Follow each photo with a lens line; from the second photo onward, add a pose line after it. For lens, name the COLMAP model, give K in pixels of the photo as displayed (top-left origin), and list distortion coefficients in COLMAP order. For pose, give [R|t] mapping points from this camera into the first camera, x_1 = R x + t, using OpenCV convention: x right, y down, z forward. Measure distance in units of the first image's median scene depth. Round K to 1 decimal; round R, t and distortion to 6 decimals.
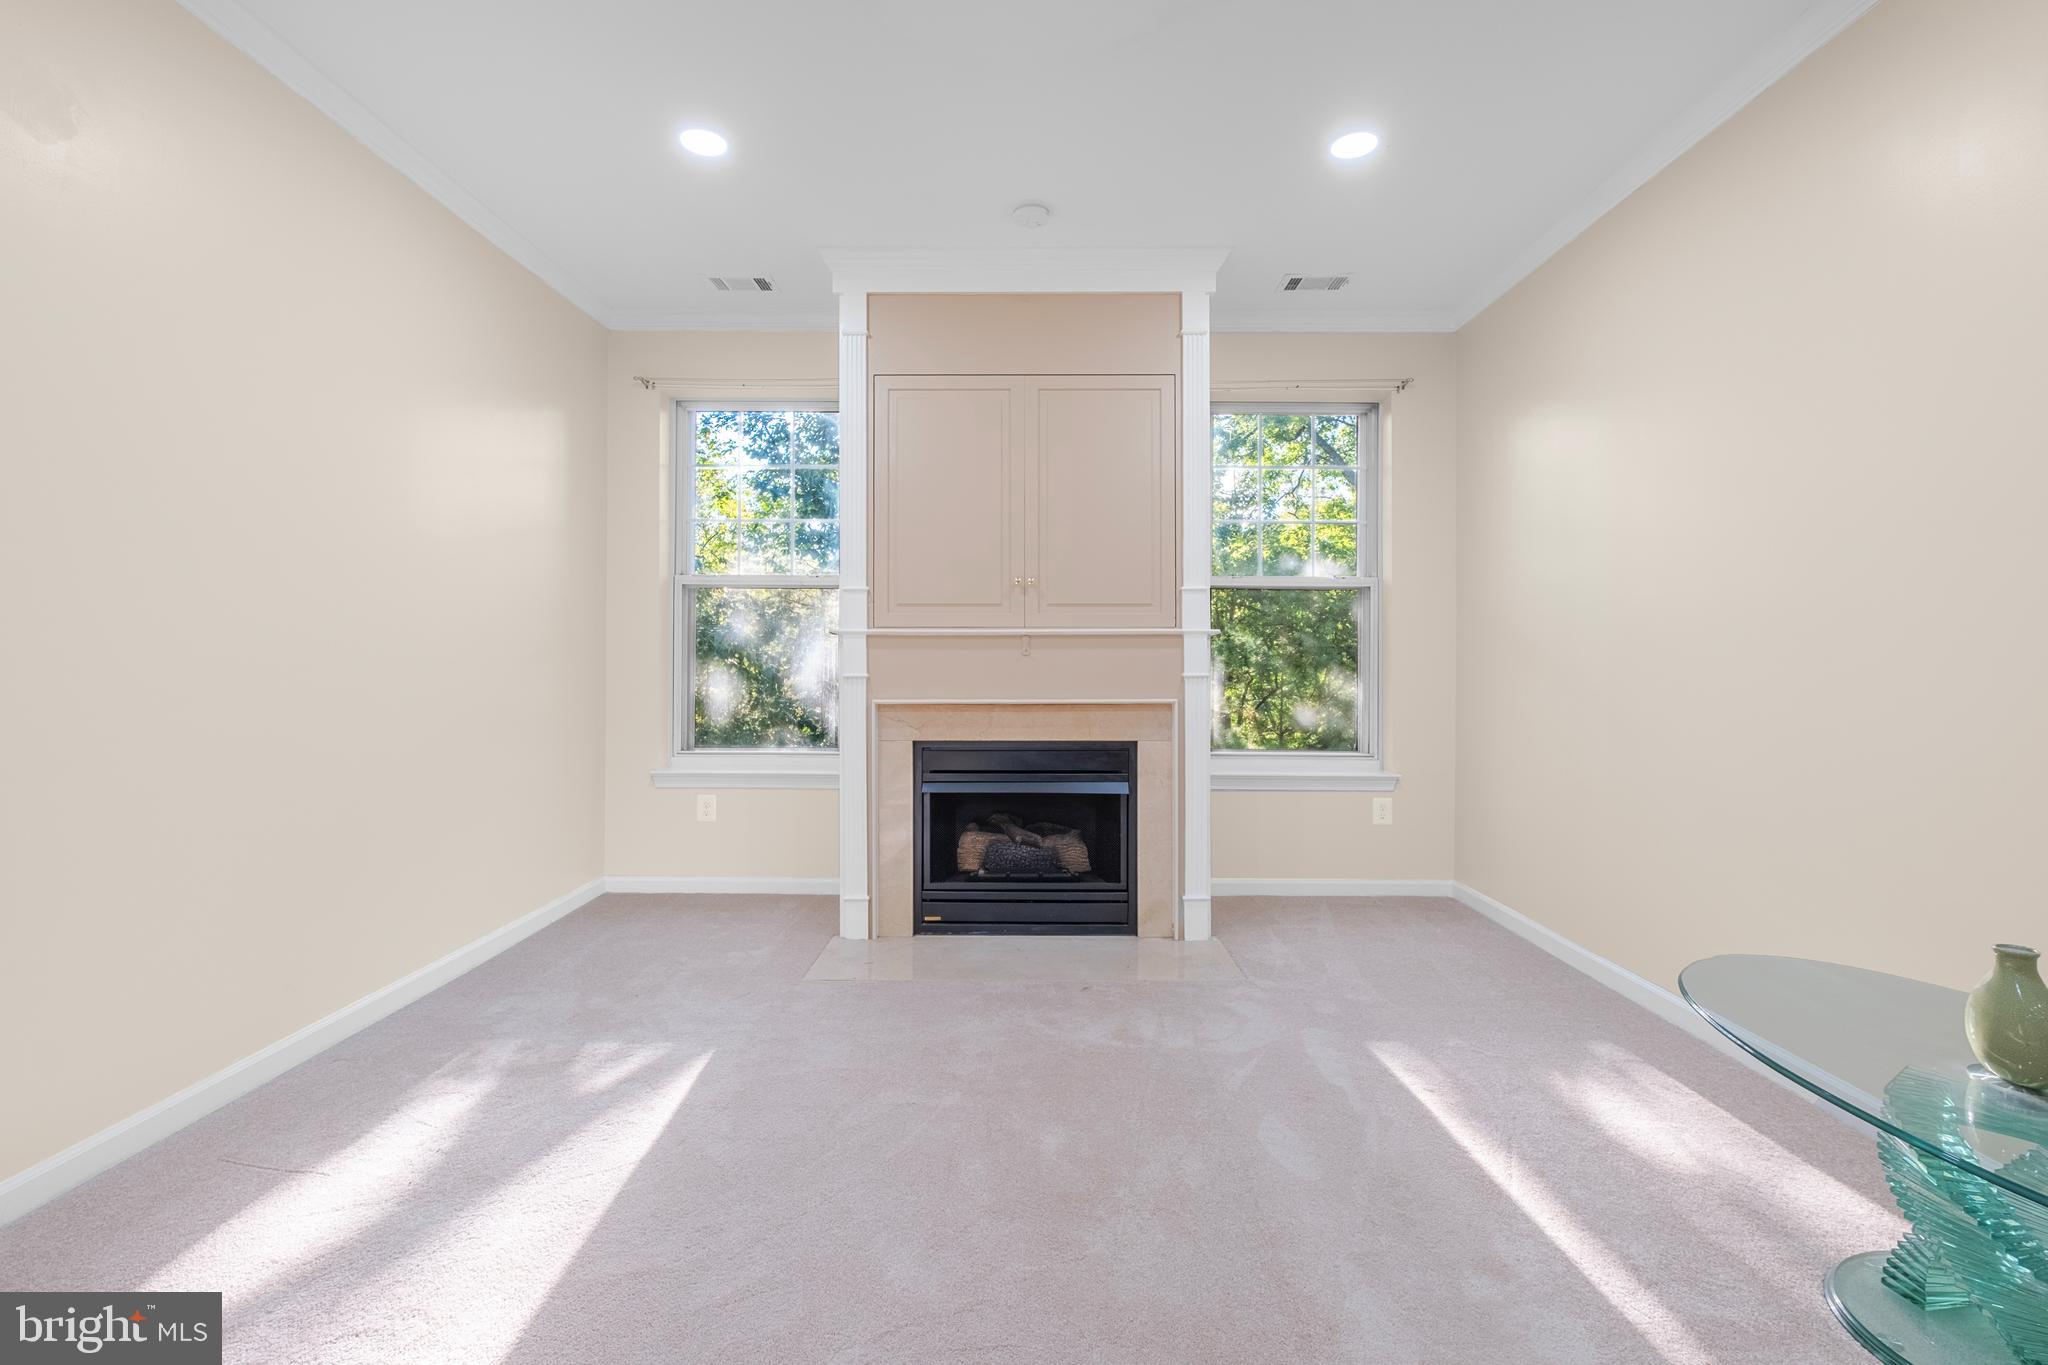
lens RADIAL K [[906.9, 0, 1022.9], [0, 906.9, 662.9], [0, 0, 1]] dist [-0.002237, -0.000263]
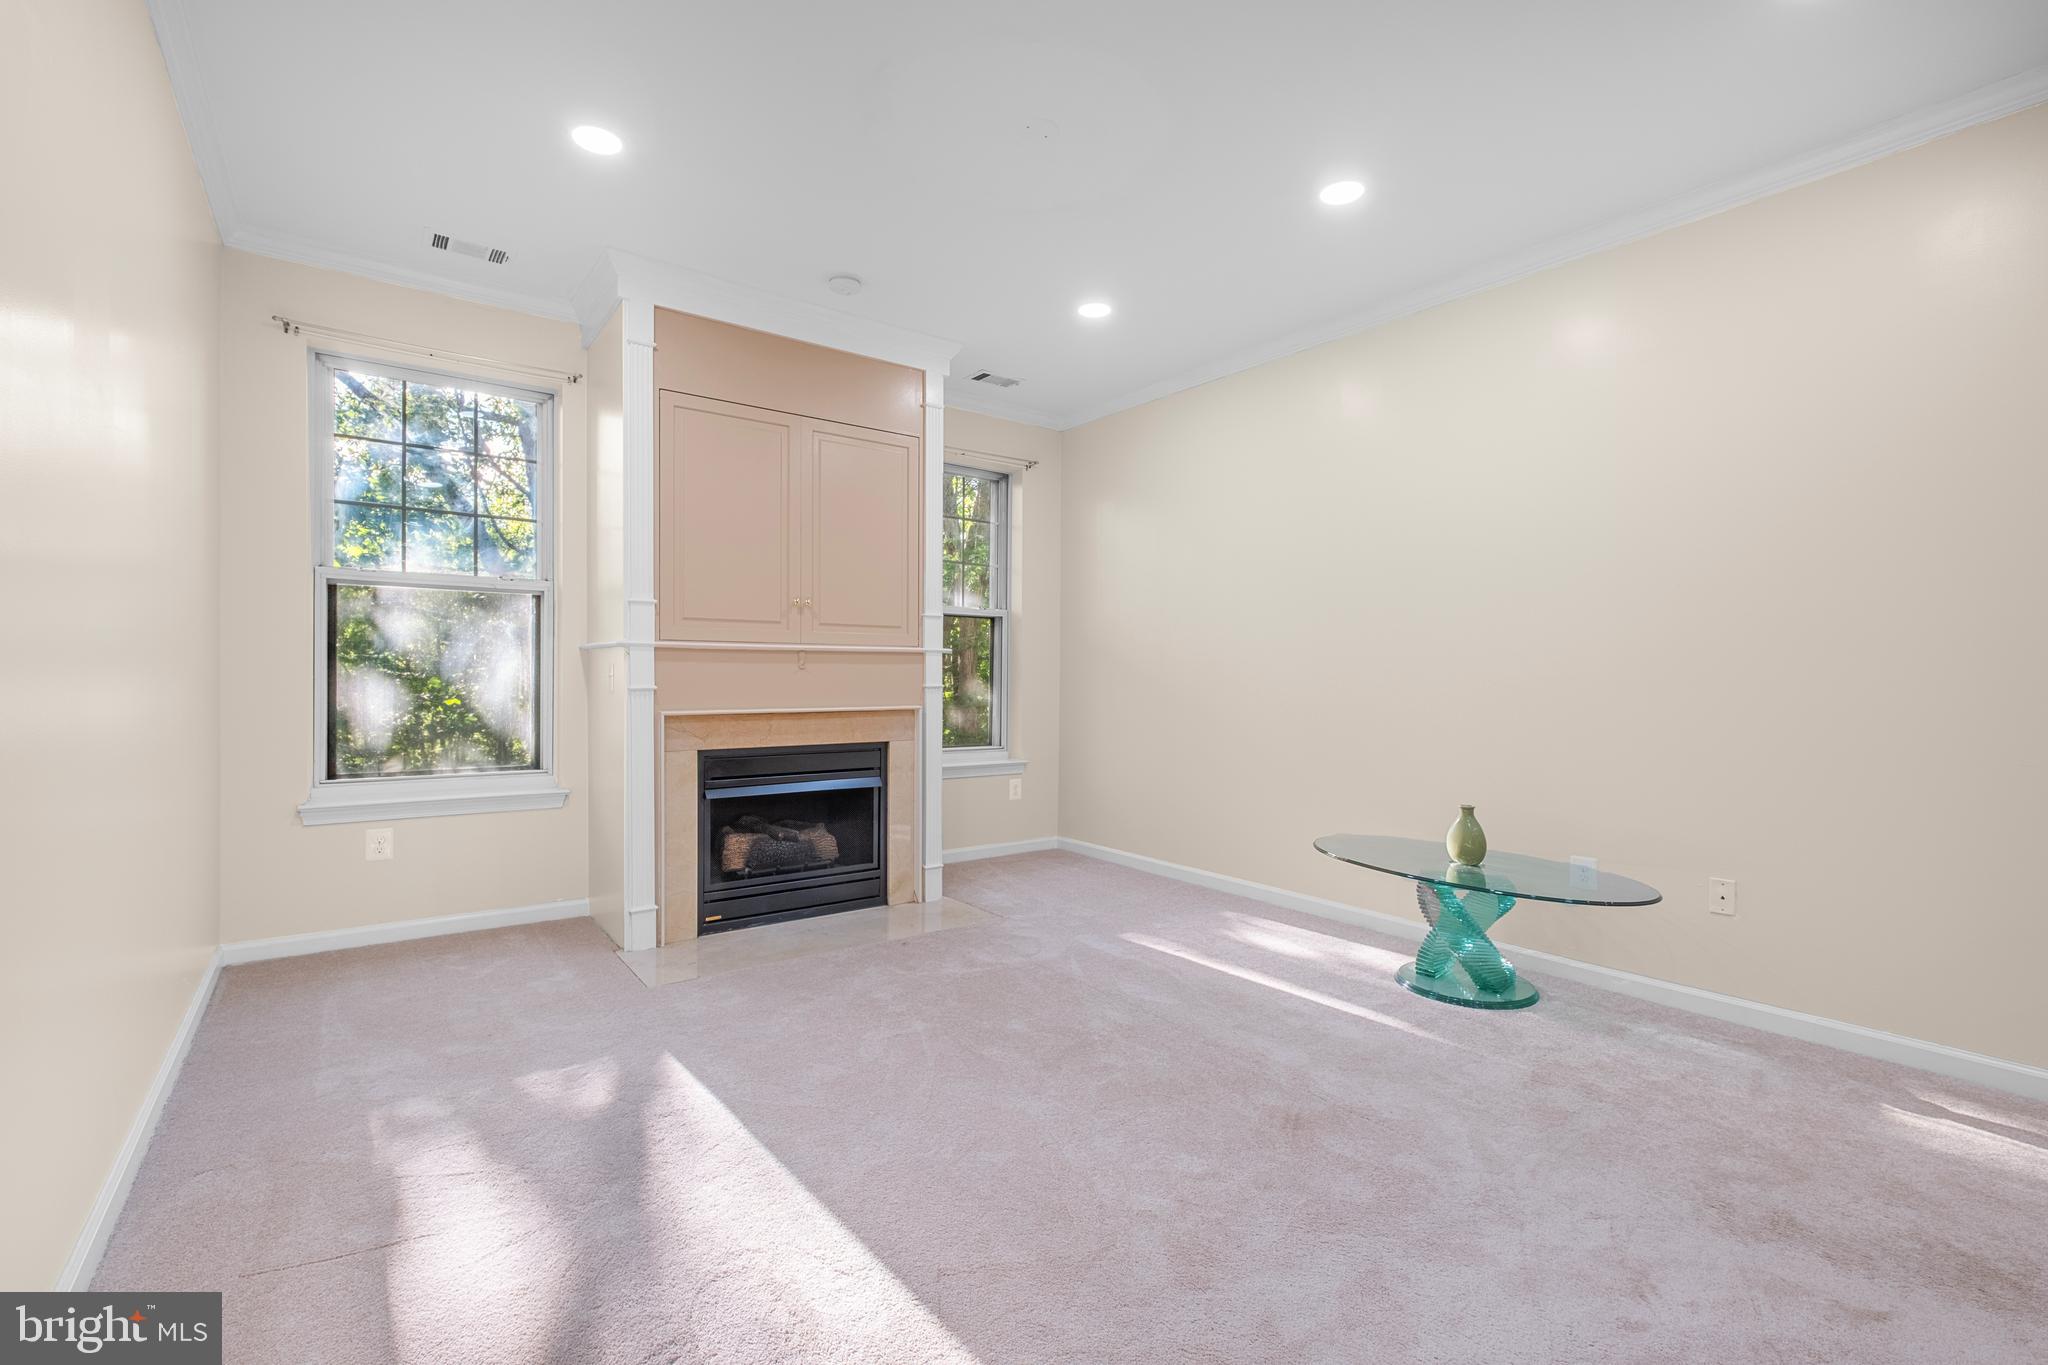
lens RADIAL K [[906.9, 0, 1014.5], [0, 906.9, 685.5], [0, 0, 1]] dist [-0.002237, -0.000263]
pose [[0.795359, -0.003688, 0.606127, -0.463387], [-0.005110, 0.999905, 0.012790, -0.003159], [-0.606117, -0.013270, 0.795265, -0.043660]]
